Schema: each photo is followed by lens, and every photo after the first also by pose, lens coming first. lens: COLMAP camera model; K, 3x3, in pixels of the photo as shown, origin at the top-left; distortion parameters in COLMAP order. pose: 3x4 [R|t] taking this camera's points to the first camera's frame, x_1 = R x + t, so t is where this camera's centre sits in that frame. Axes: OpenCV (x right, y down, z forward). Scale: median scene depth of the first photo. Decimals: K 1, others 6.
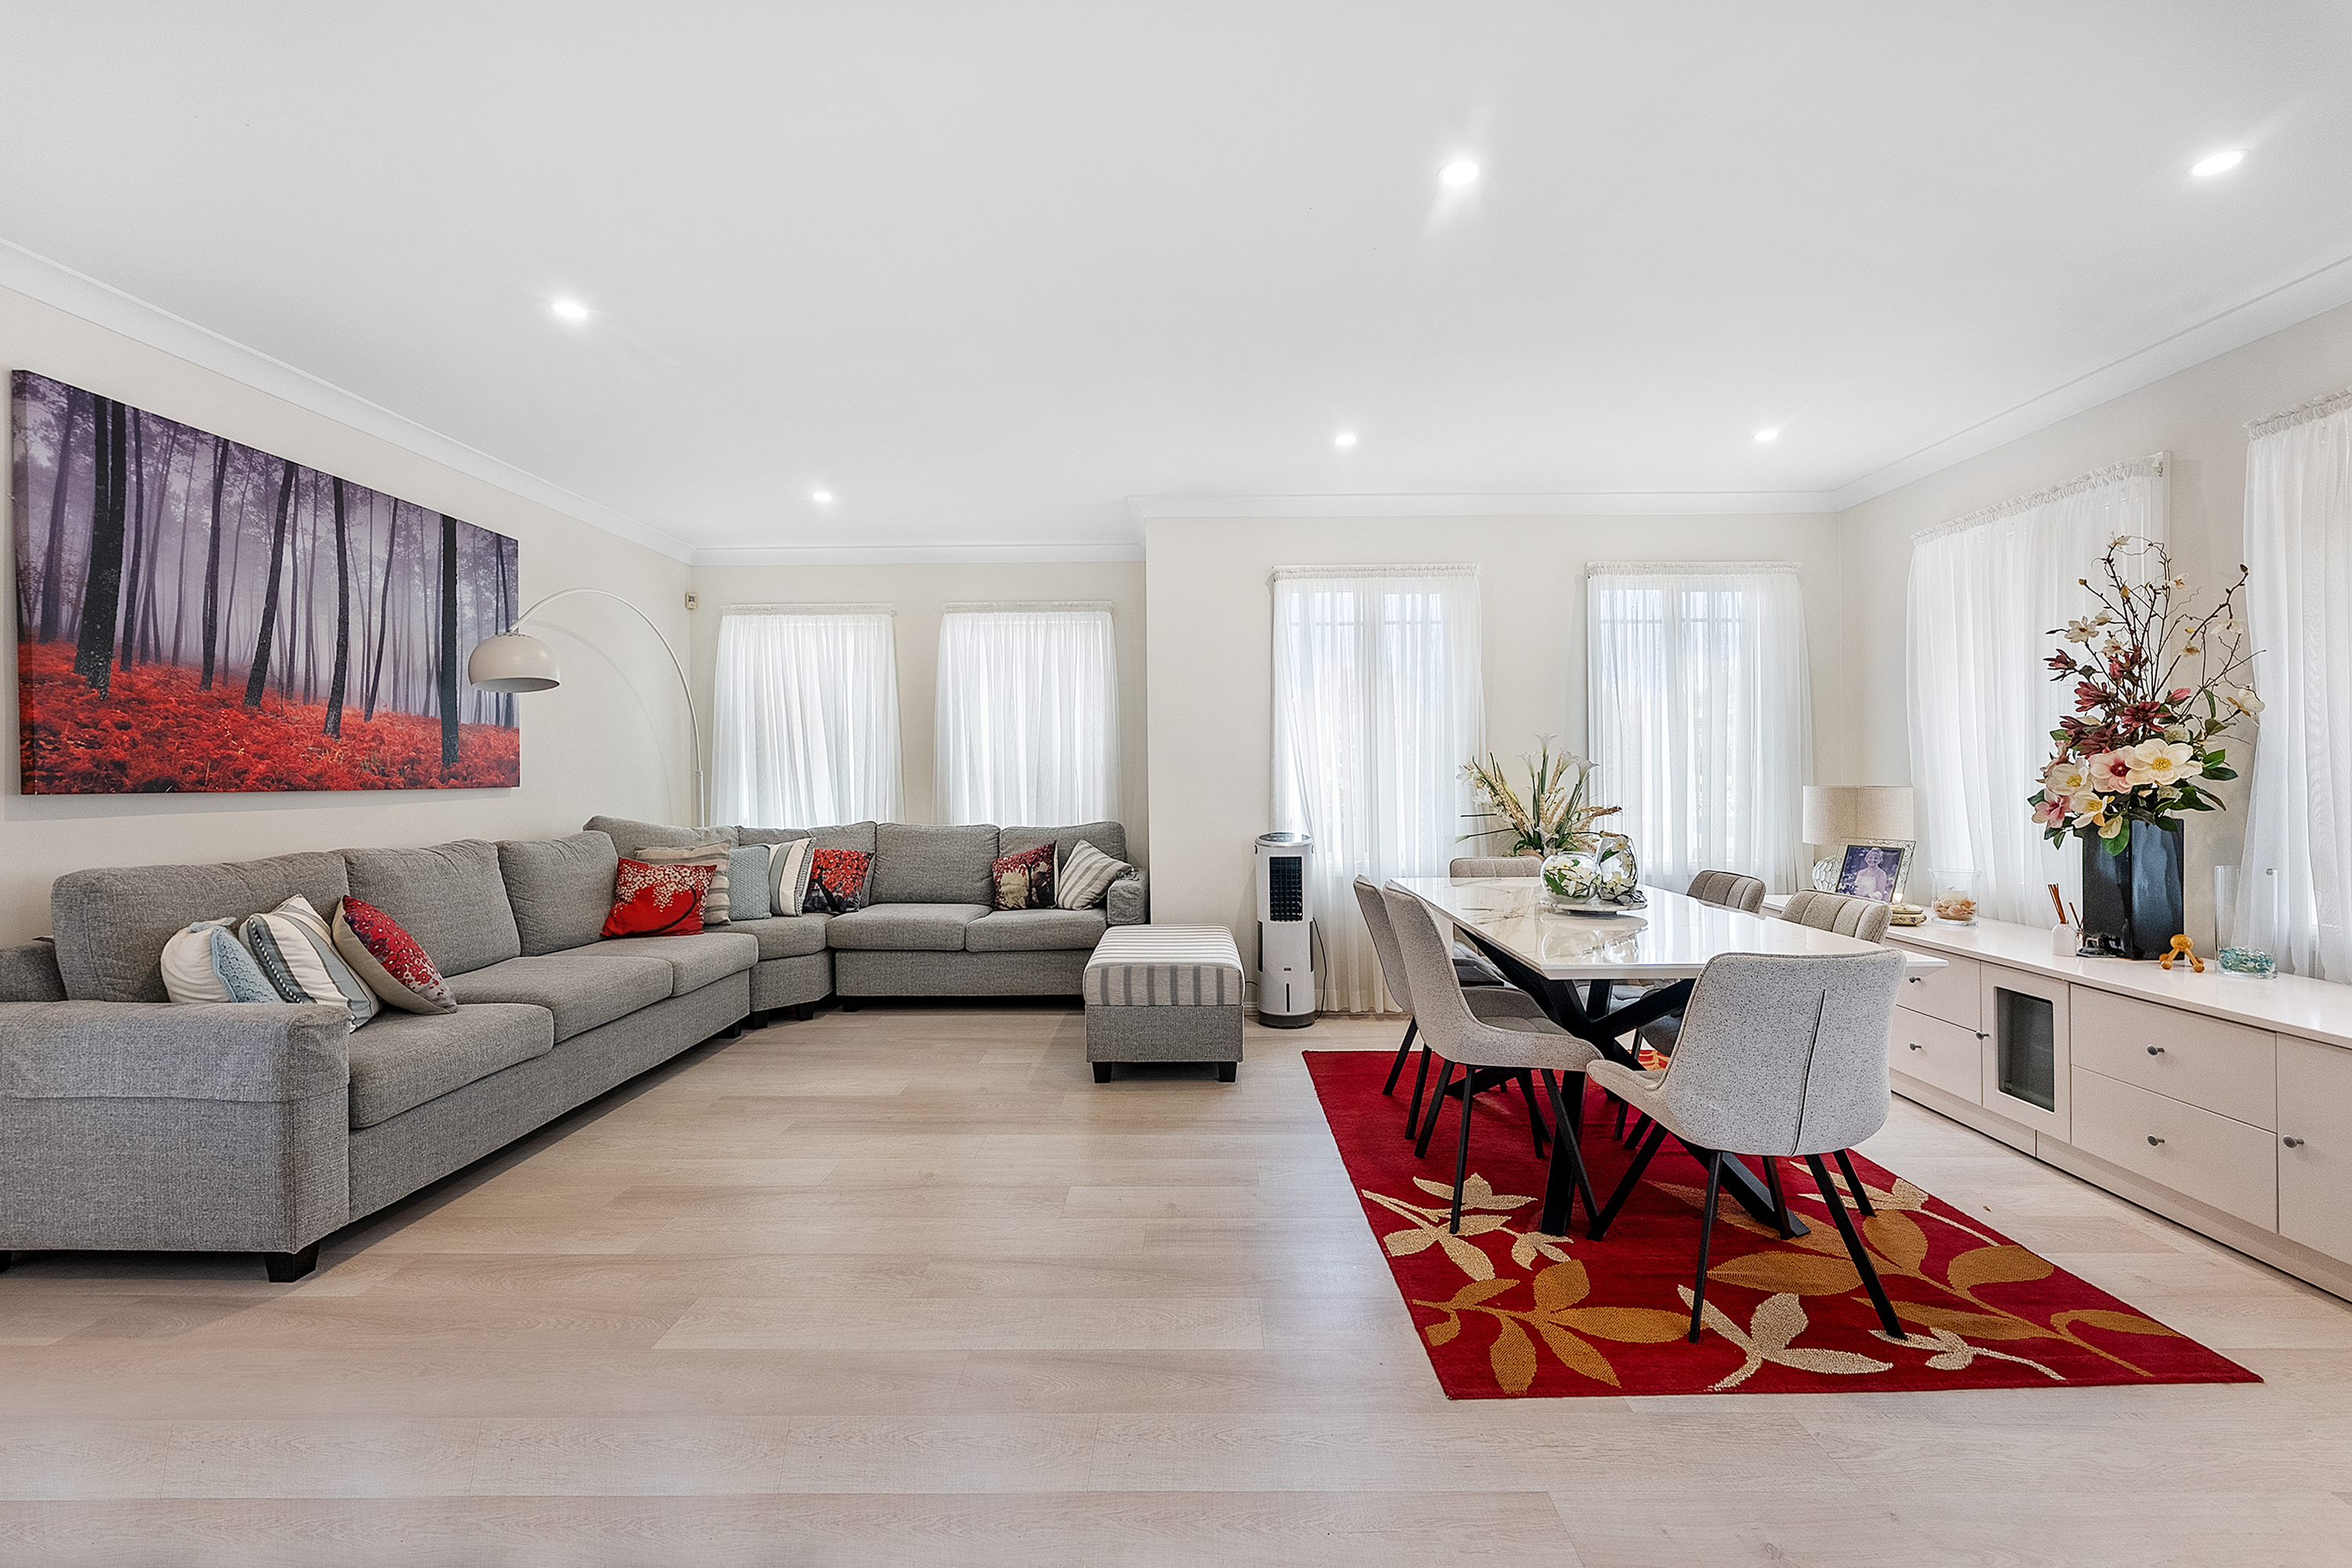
lens RADIAL K [[956.7, 0, 1170.1], [0, 956.7, 778.0], [0, 0, 1]] dist [0.000086, 0.000268]
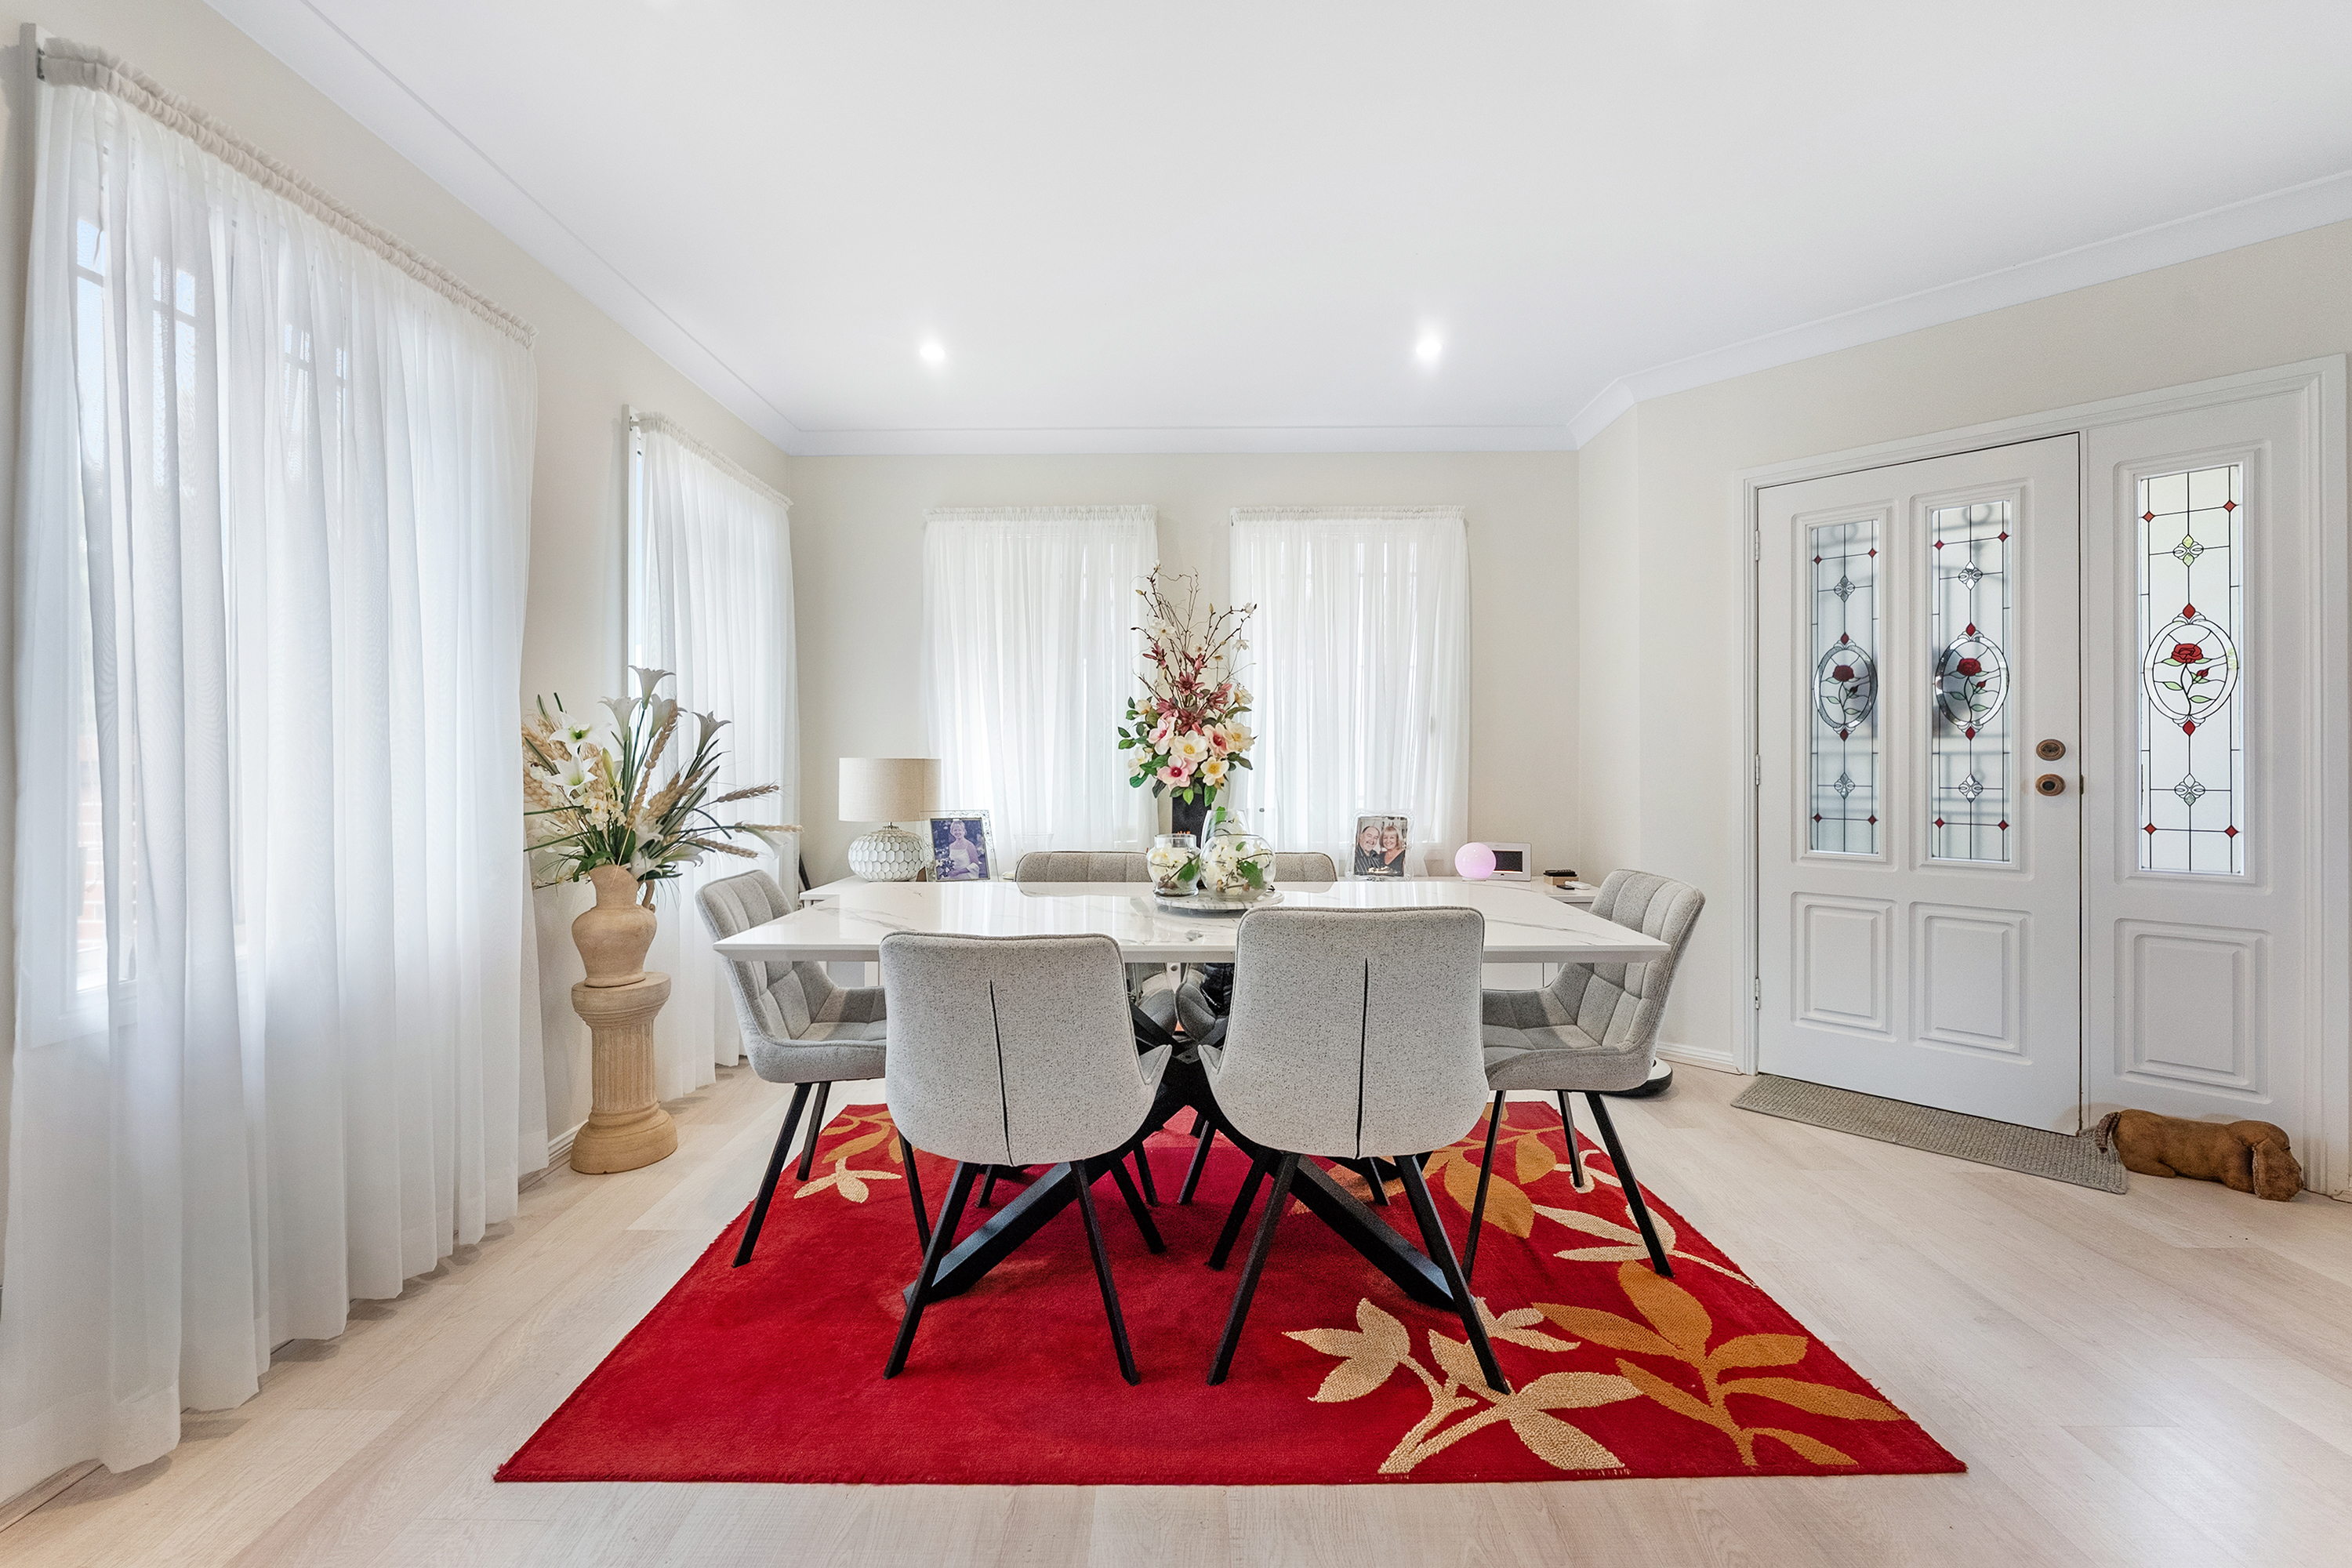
lens RADIAL K [[956.7, 0, 1167.5], [0, 956.7, 766.4], [0, 0, 1]] dist [0.000086, 0.000268]
pose [[-0.021801, 0.000615, 0.999762, -0.402841], [0.002180, 0.999997, -0.000568, 0.032230], [-0.999760, 0.002167, -0.021802, 1.327019]]
